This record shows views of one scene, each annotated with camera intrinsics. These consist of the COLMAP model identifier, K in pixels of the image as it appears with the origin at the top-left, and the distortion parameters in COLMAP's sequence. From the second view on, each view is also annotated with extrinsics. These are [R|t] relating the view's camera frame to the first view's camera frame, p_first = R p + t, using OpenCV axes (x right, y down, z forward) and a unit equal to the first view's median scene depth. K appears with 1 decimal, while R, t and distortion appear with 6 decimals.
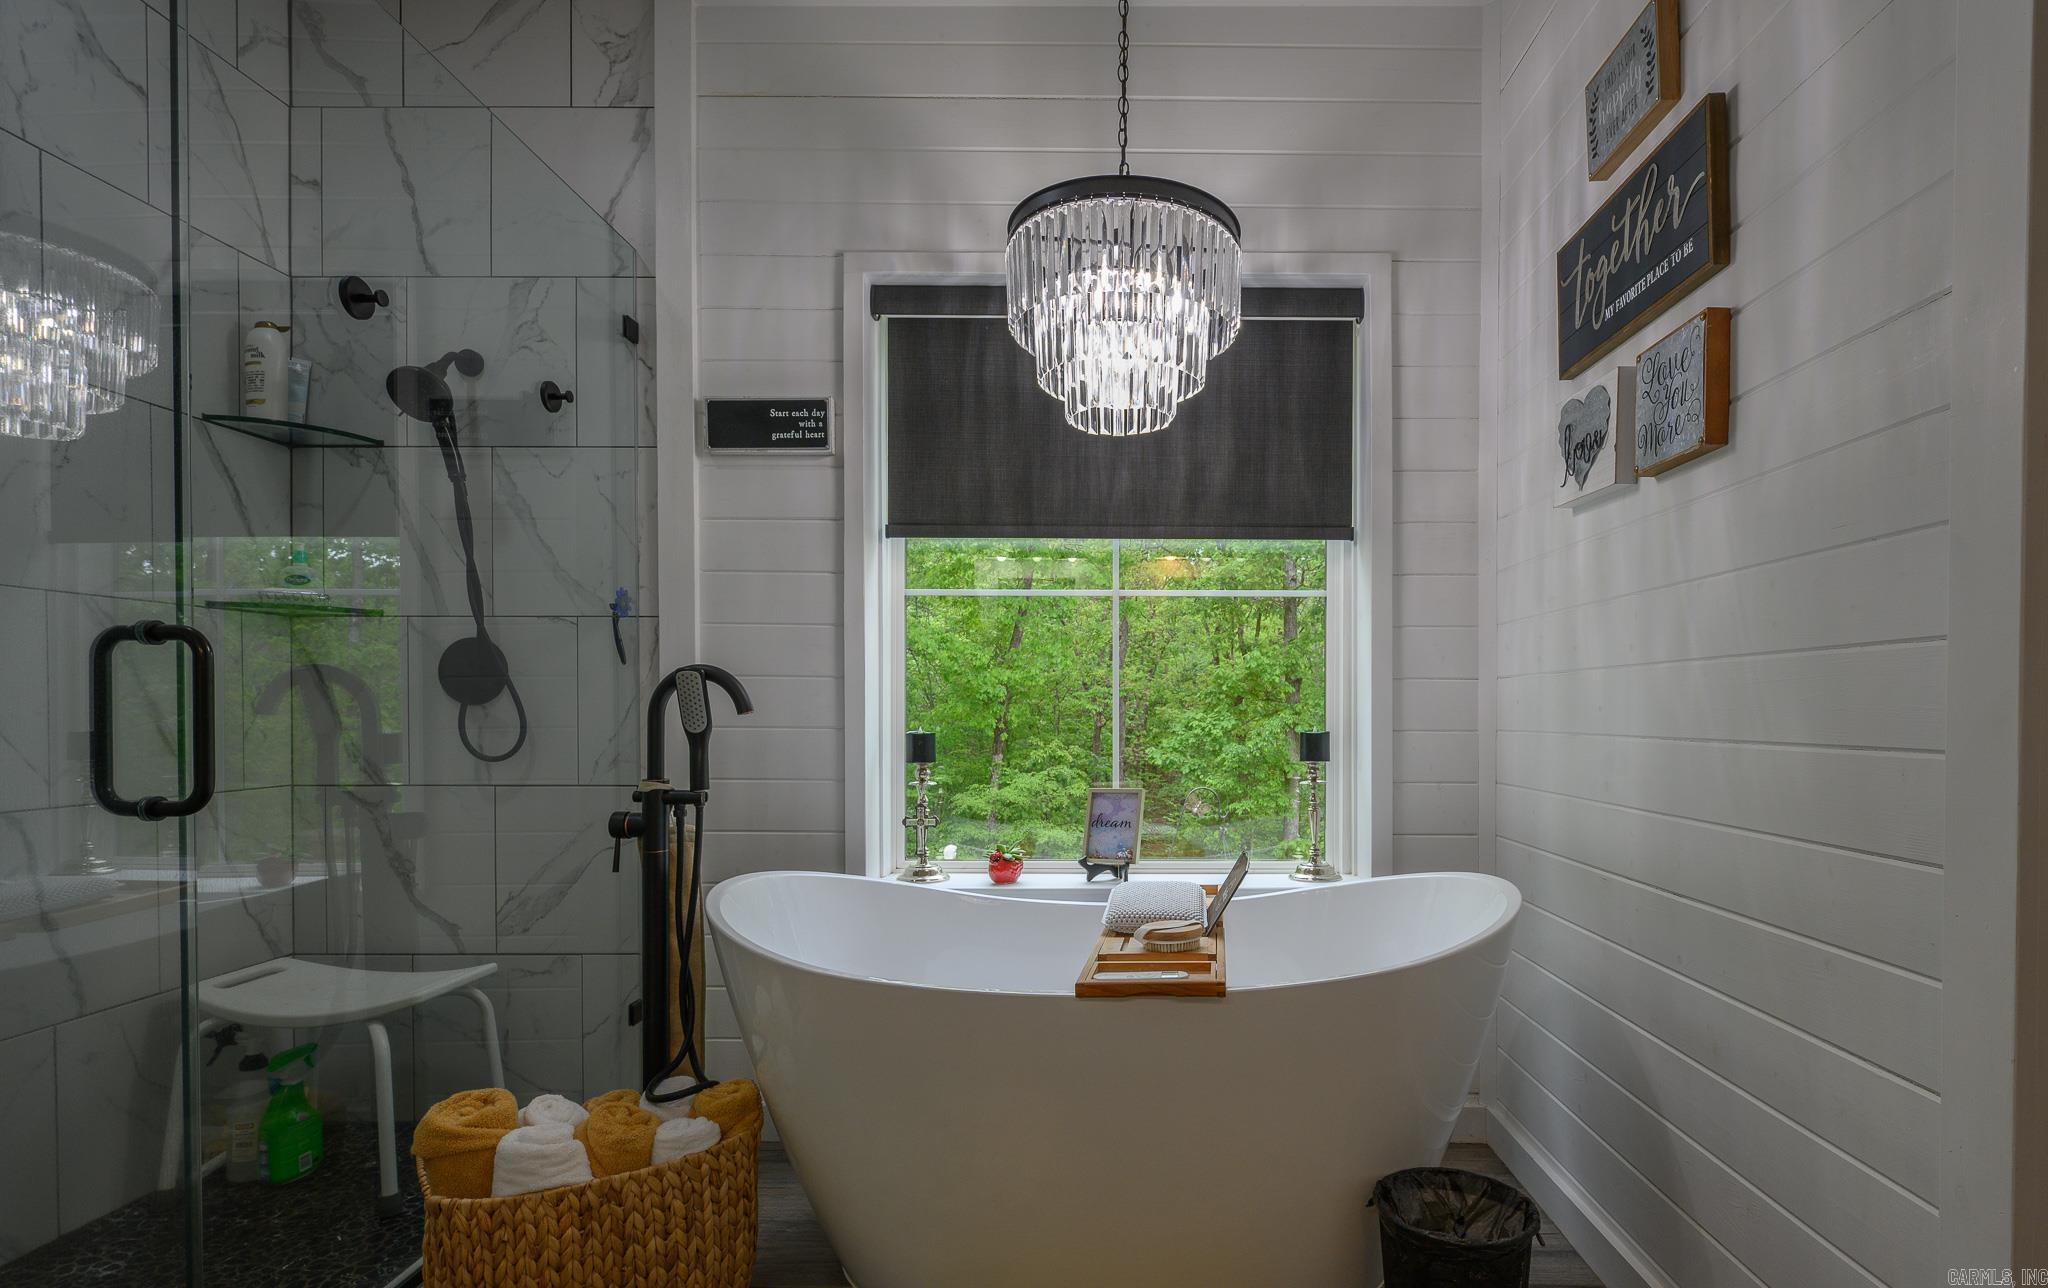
lens RADIAL K [[1037.7, 0, 1024.2], [0, 1037.7, 718.7], [0, 0, 1]] dist [-0.001328, 0.000369]
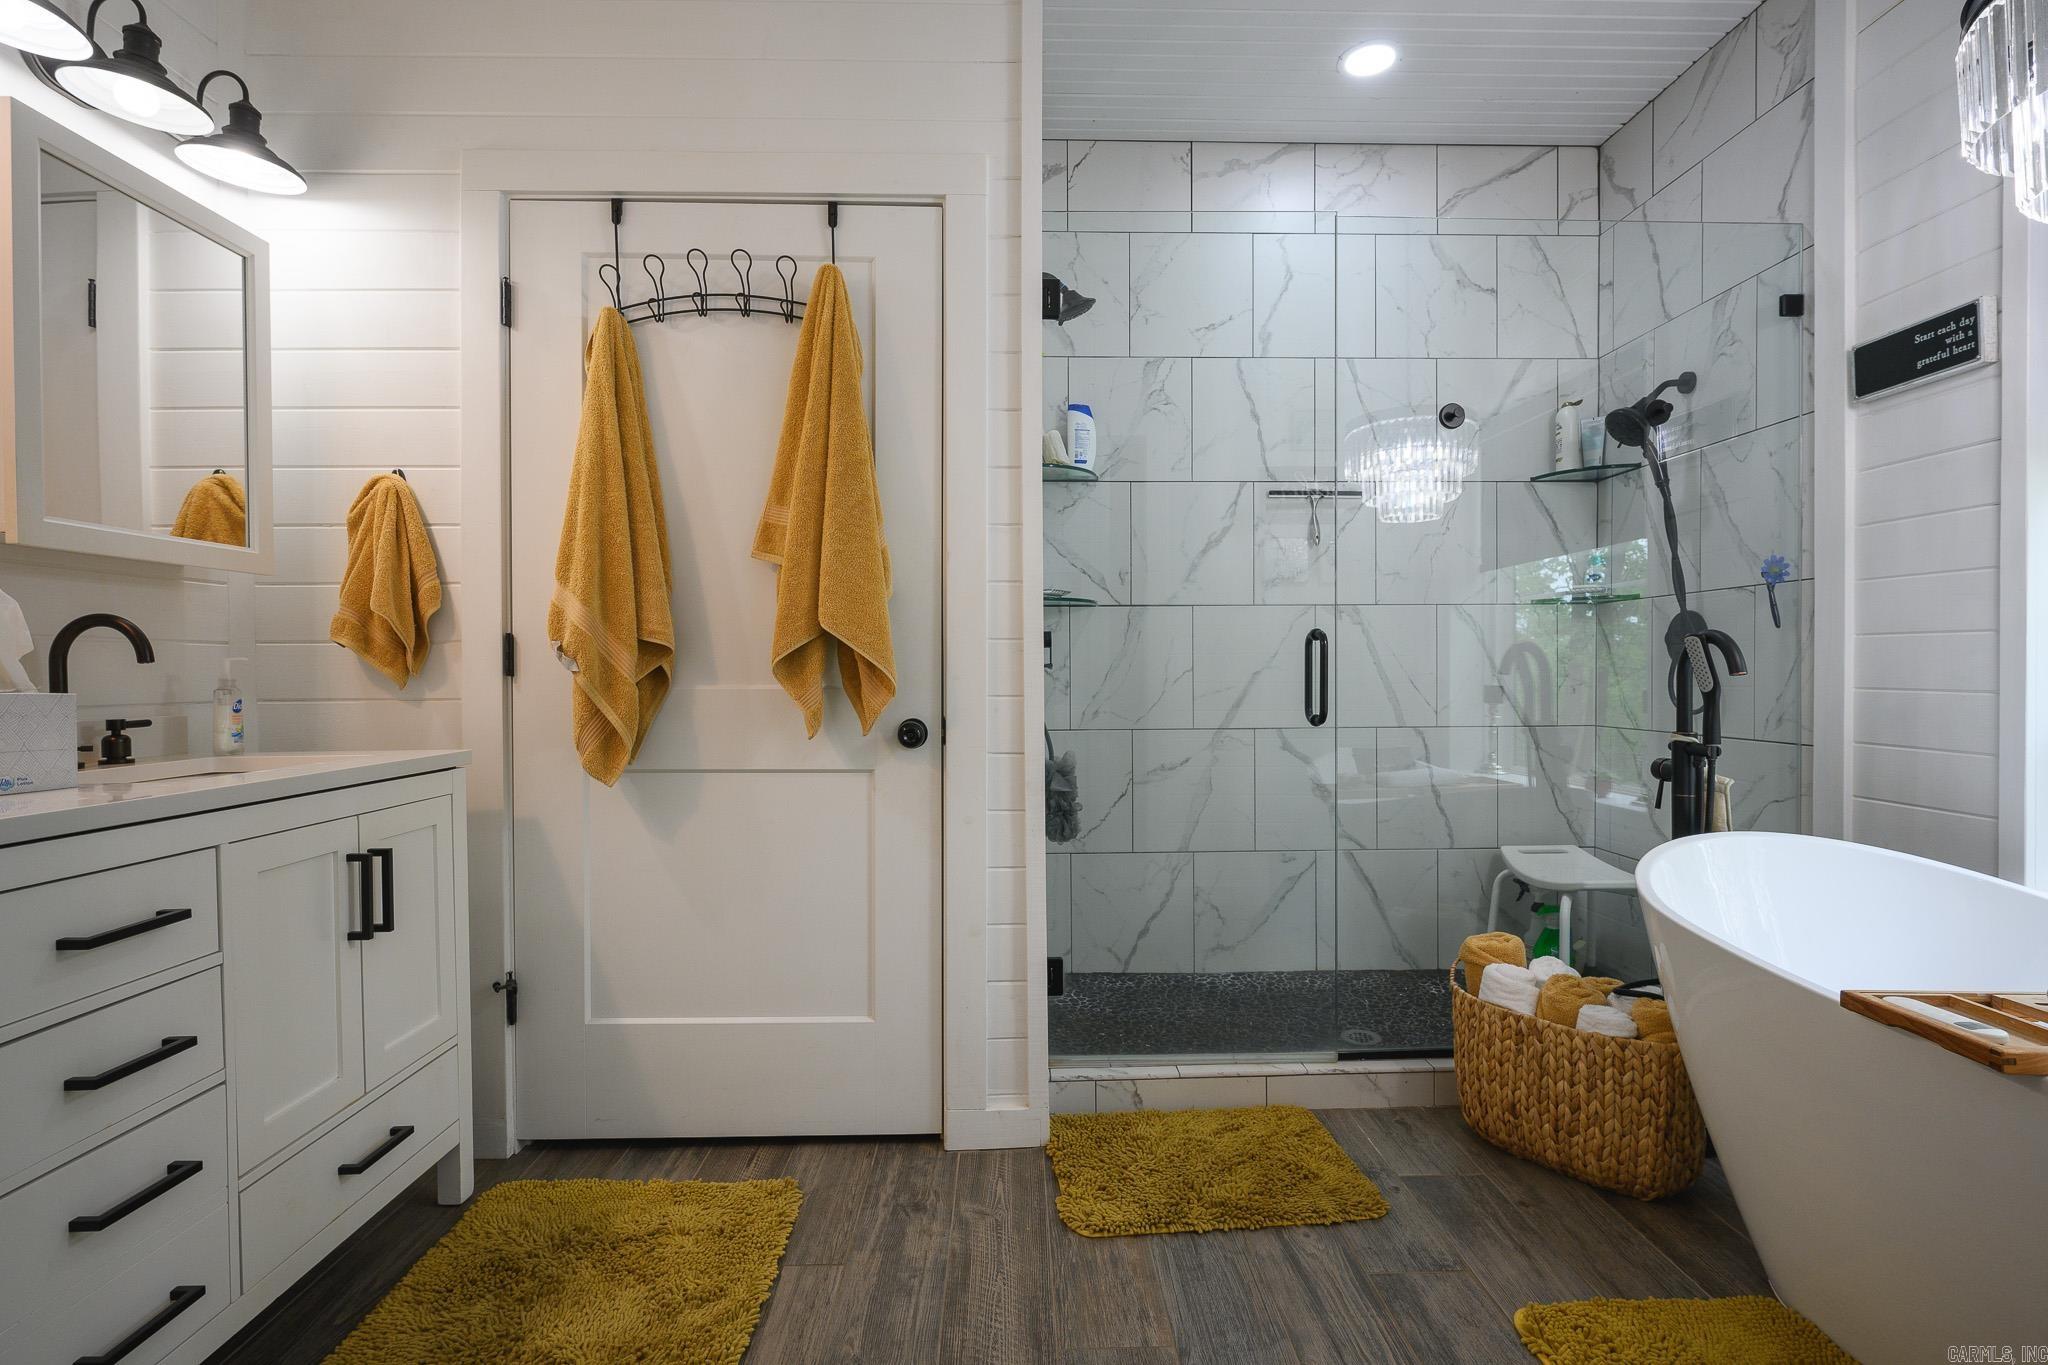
lens RADIAL K [[1001.9, 0, 1024.0], [0, 1001.9, 682.5], [0, 0, 1]] dist [0.000964, 0.000153]
pose [[0.003047, 0.009572, -0.999950, 0.631604], [-0.008033, 0.999922, 0.009547, -0.000402], [0.999963, 0.008003, 0.003123, 0.231595]]
